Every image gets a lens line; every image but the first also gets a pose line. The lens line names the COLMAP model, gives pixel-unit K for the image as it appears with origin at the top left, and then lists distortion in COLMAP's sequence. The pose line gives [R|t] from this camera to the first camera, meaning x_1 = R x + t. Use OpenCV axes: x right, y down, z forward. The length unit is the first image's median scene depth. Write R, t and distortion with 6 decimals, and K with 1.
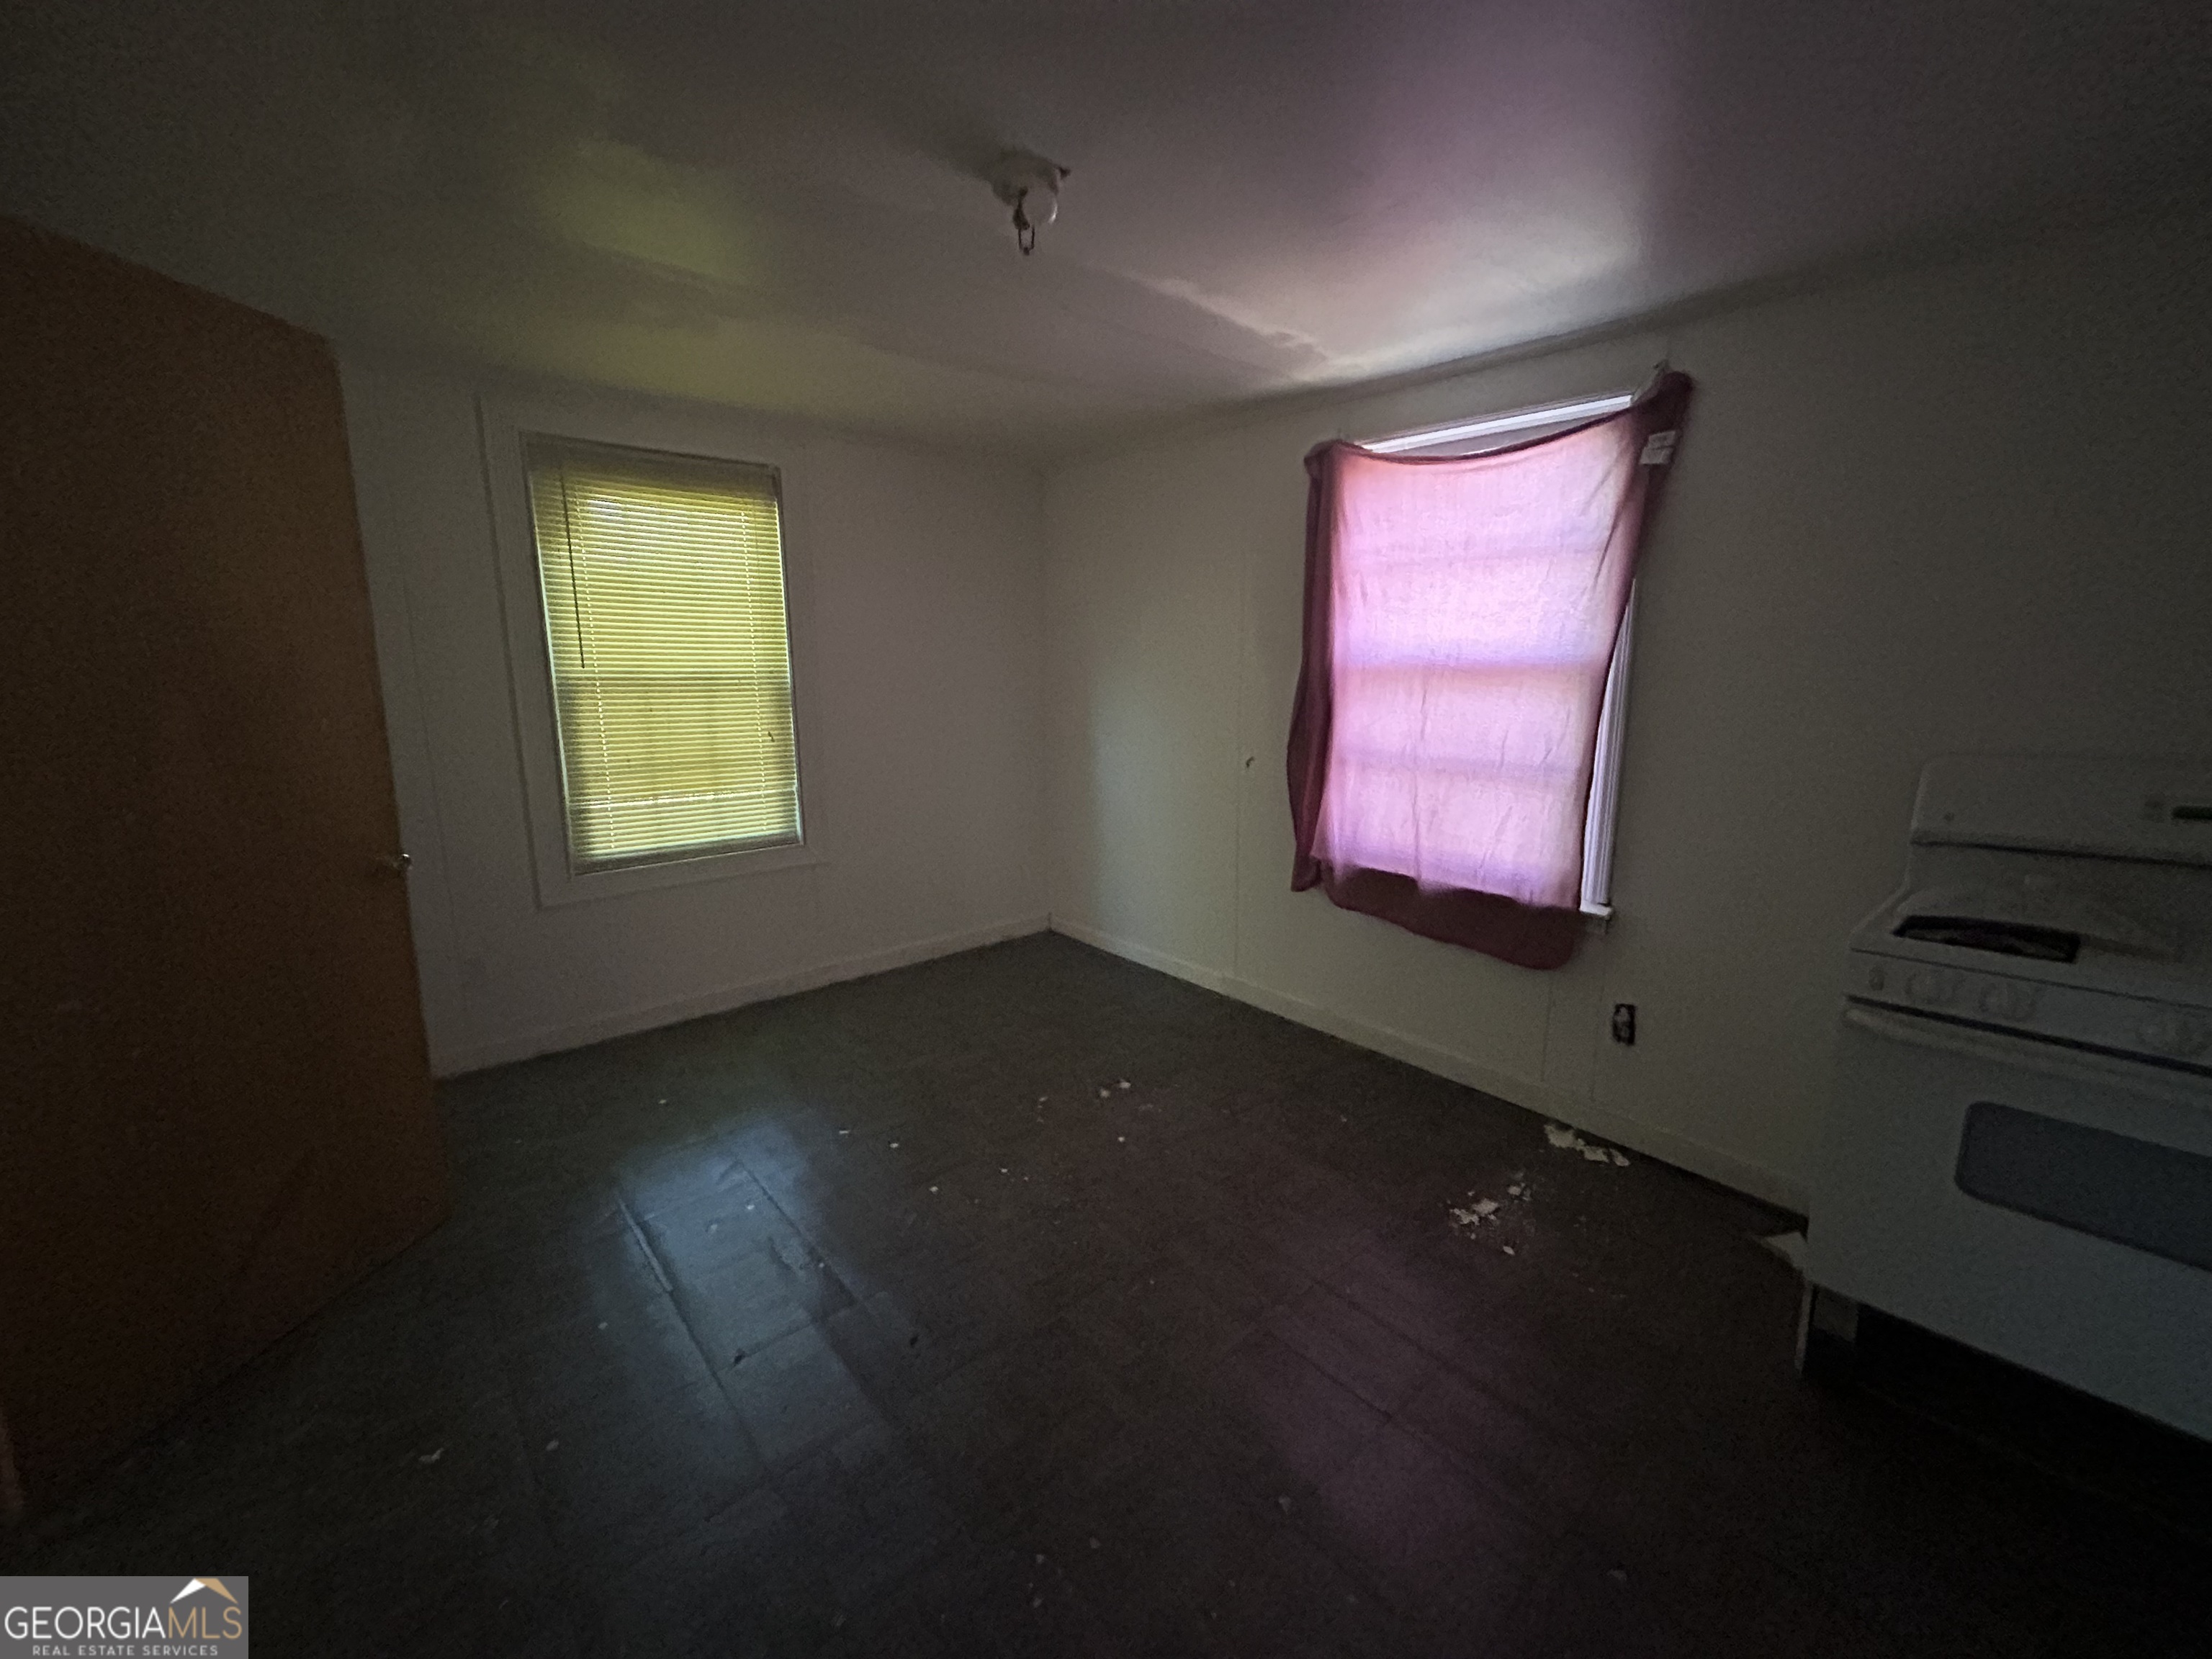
lens RADIAL K [[892.0, 0, 1107.3], [0, 892.0, 825.8], [0, 0, 1]] dist [0.004776, 0.000484]
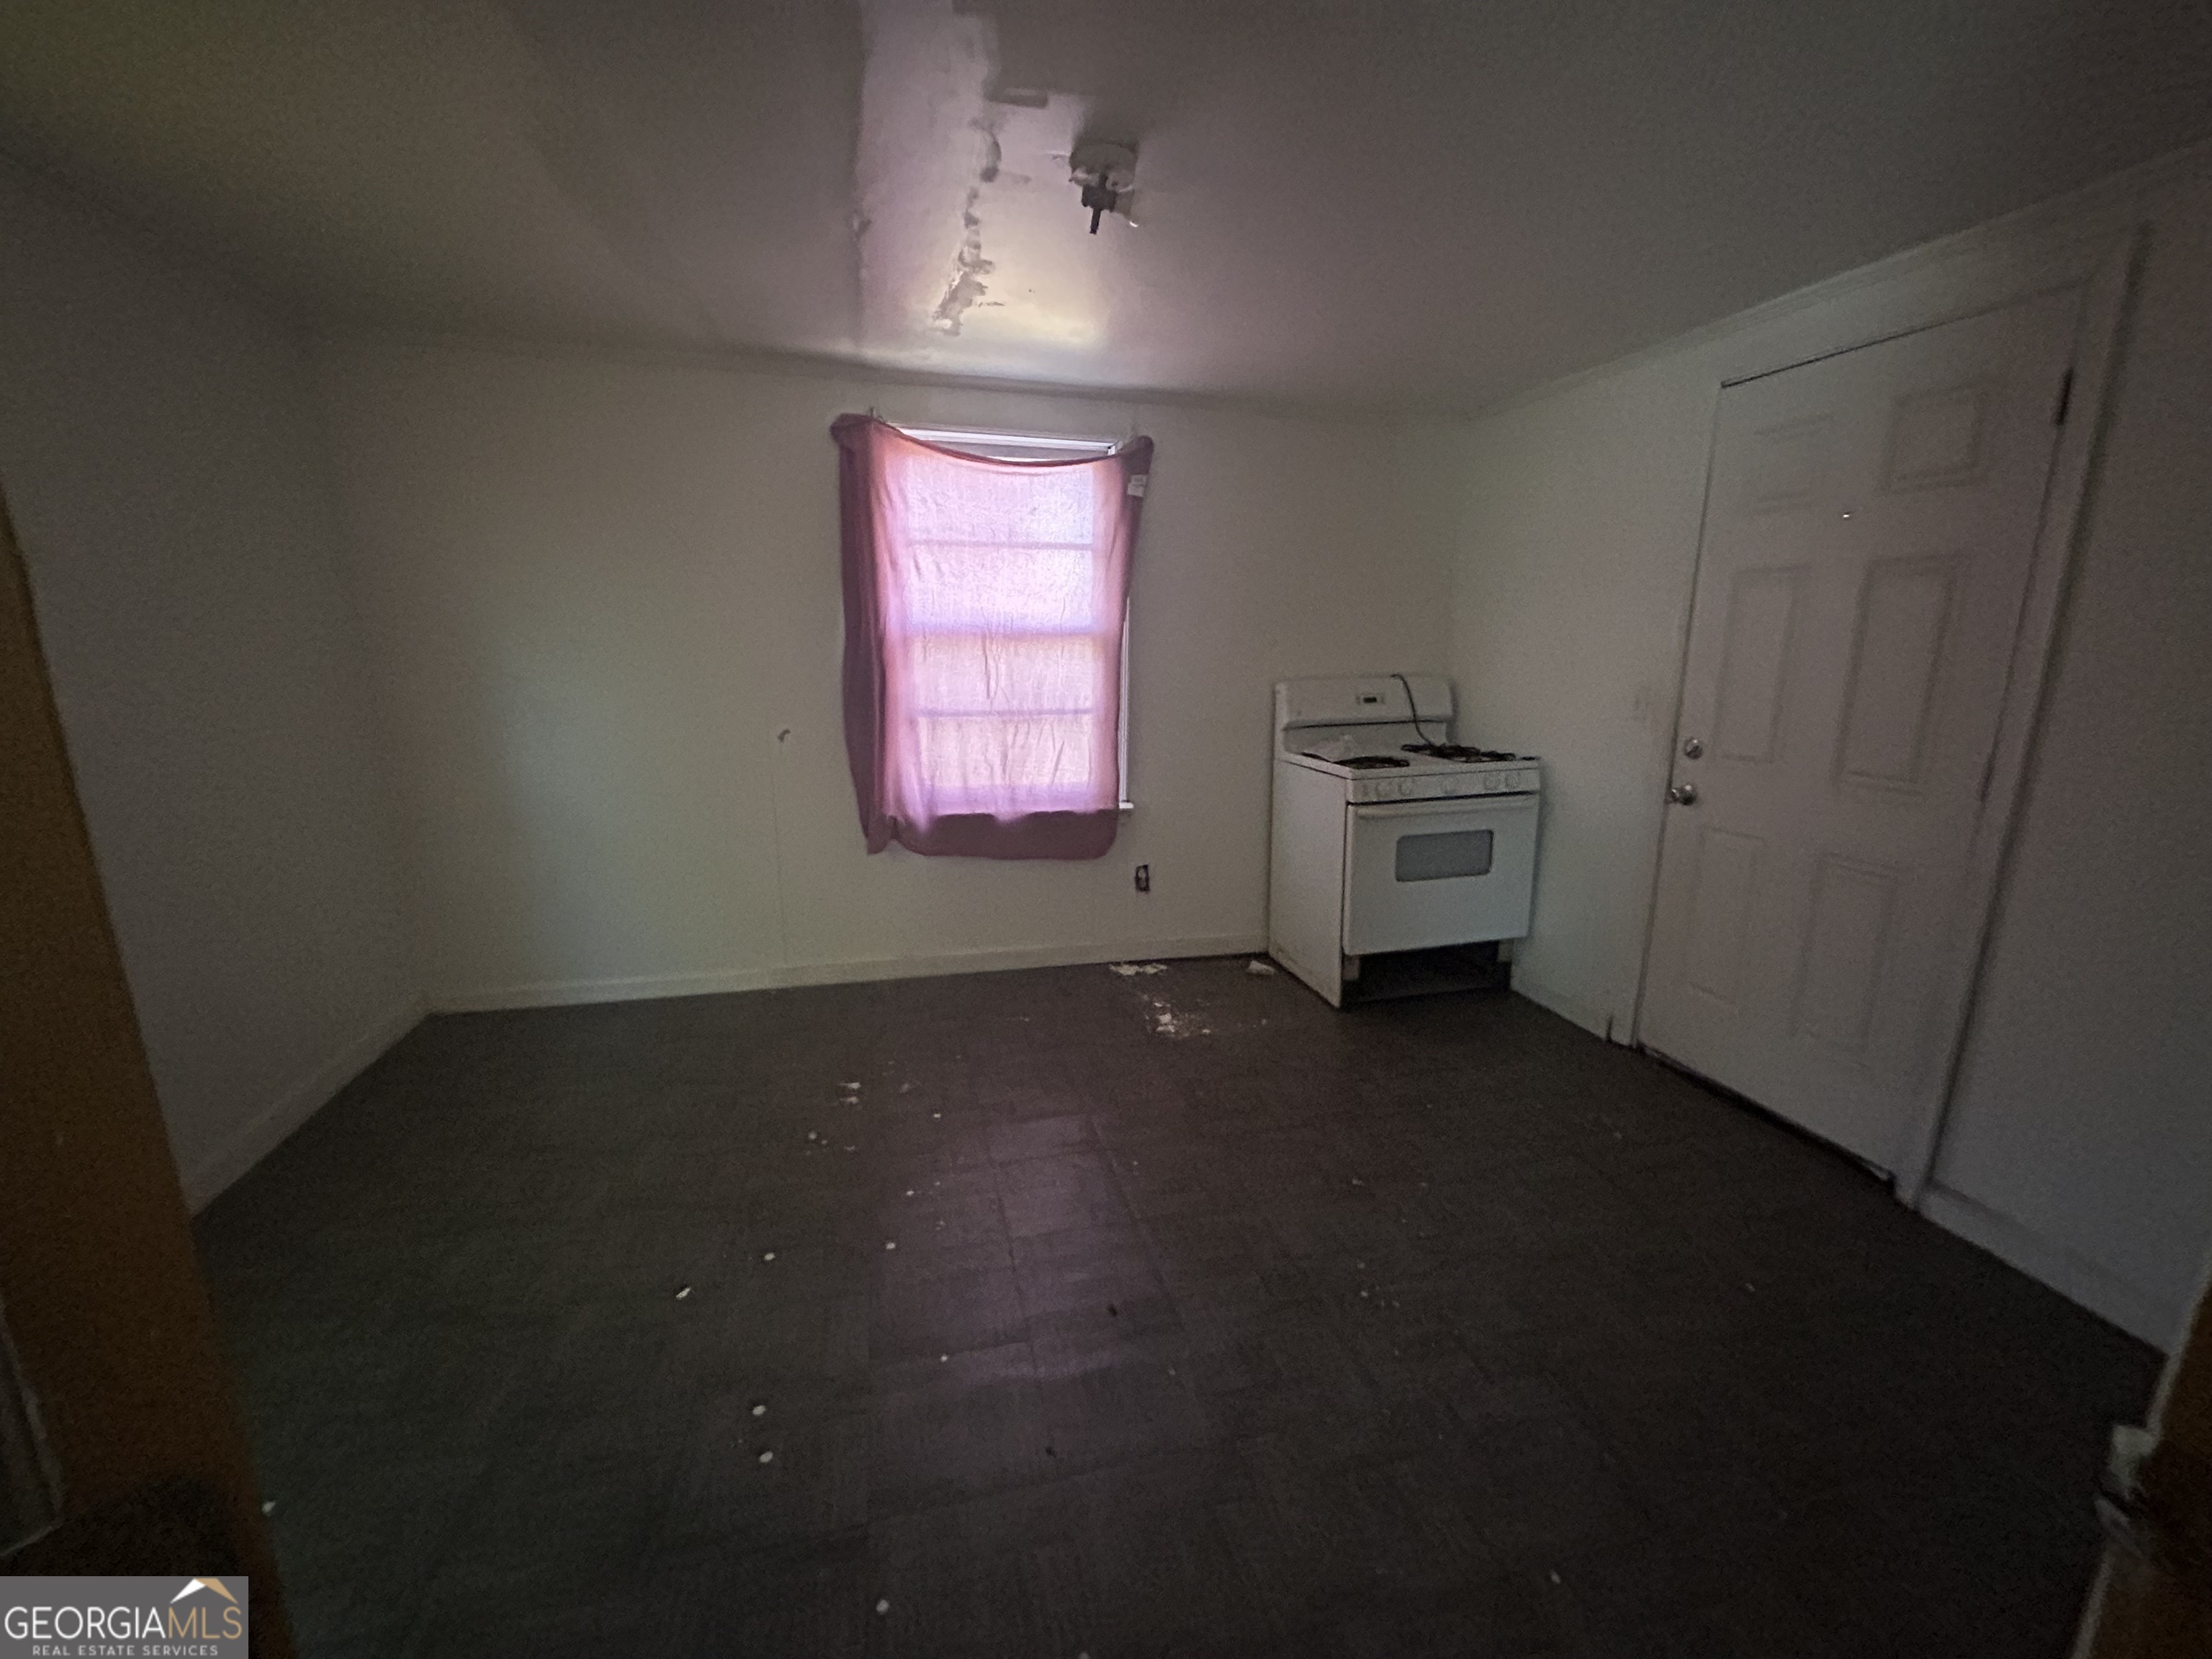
lens RADIAL K [[892.0, 0, 1112.0], [0, 892.0, 821.6], [0, 0, 1]] dist [0.004776, 0.000484]
pose [[0.461728, -0.185364, 0.867437, -0.664930], [0.157461, 0.979518, 0.125500, -0.059249], [-0.872934, 0.078641, 0.481459, 0.314769]]
